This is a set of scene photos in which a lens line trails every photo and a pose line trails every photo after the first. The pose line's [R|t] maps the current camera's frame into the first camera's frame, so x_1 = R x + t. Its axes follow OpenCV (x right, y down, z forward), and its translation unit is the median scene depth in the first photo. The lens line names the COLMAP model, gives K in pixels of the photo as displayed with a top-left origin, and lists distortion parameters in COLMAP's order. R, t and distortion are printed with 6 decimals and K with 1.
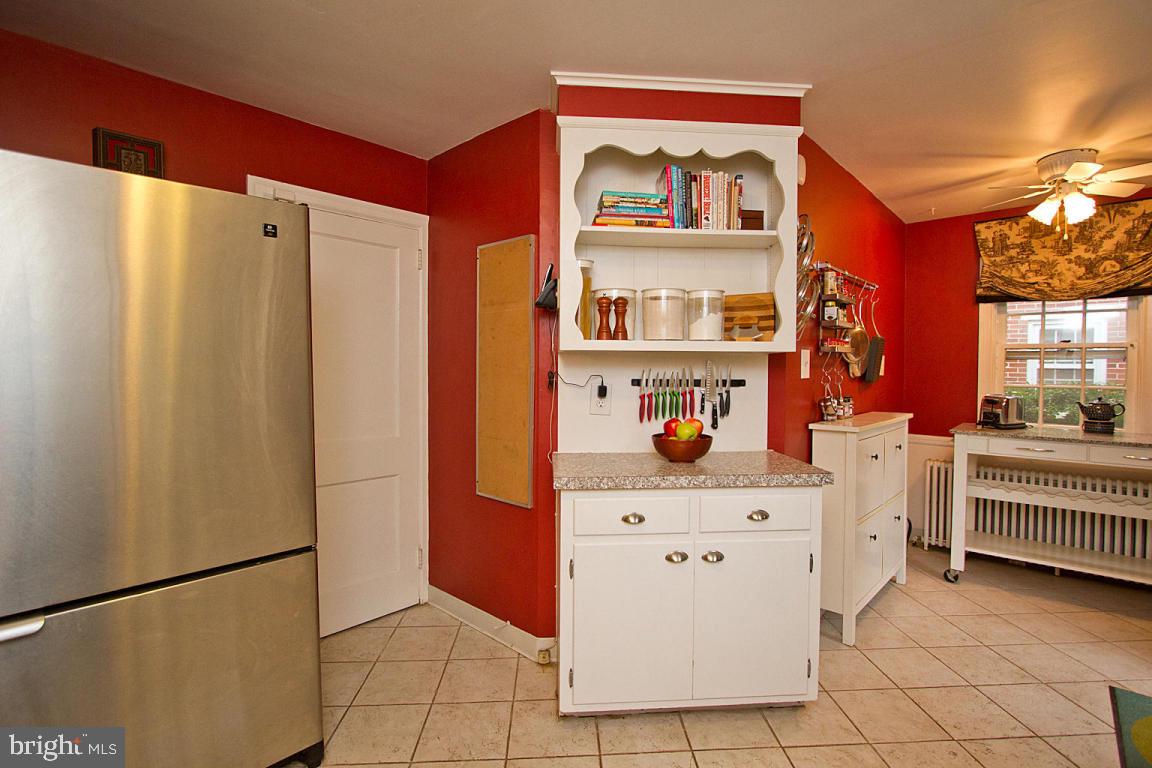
lens RADIAL K [[533.6, 0, 583.9], [0, 533.6, 381.9], [0, 0, 1]] dist [-0.020532, 0.001424]
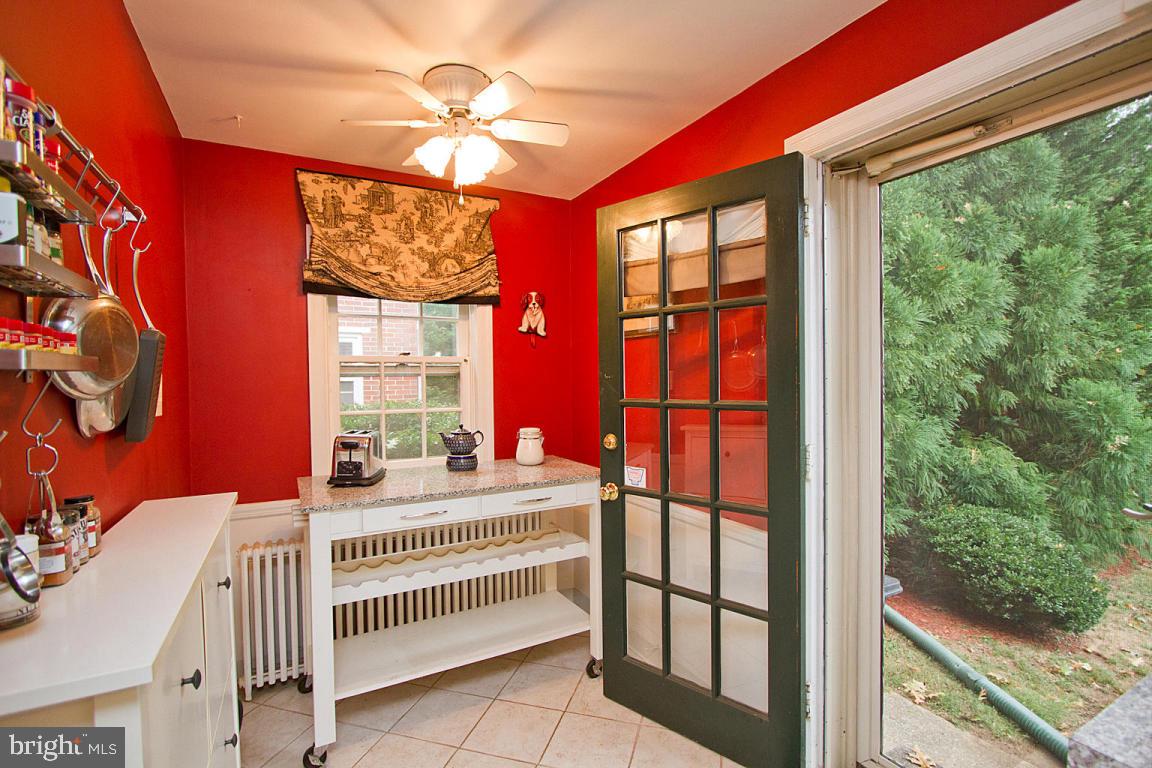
lens RADIAL K [[533.6, 0, 583.9], [0, 533.6, 386.4], [0, 0, 1]] dist [-0.020532, 0.001424]
pose [[0.316970, -0.027507, 0.948037, 0.256772], [0.038569, 0.999126, 0.016094, -0.033390], [-0.947651, 0.031464, 0.317754, 0.528559]]
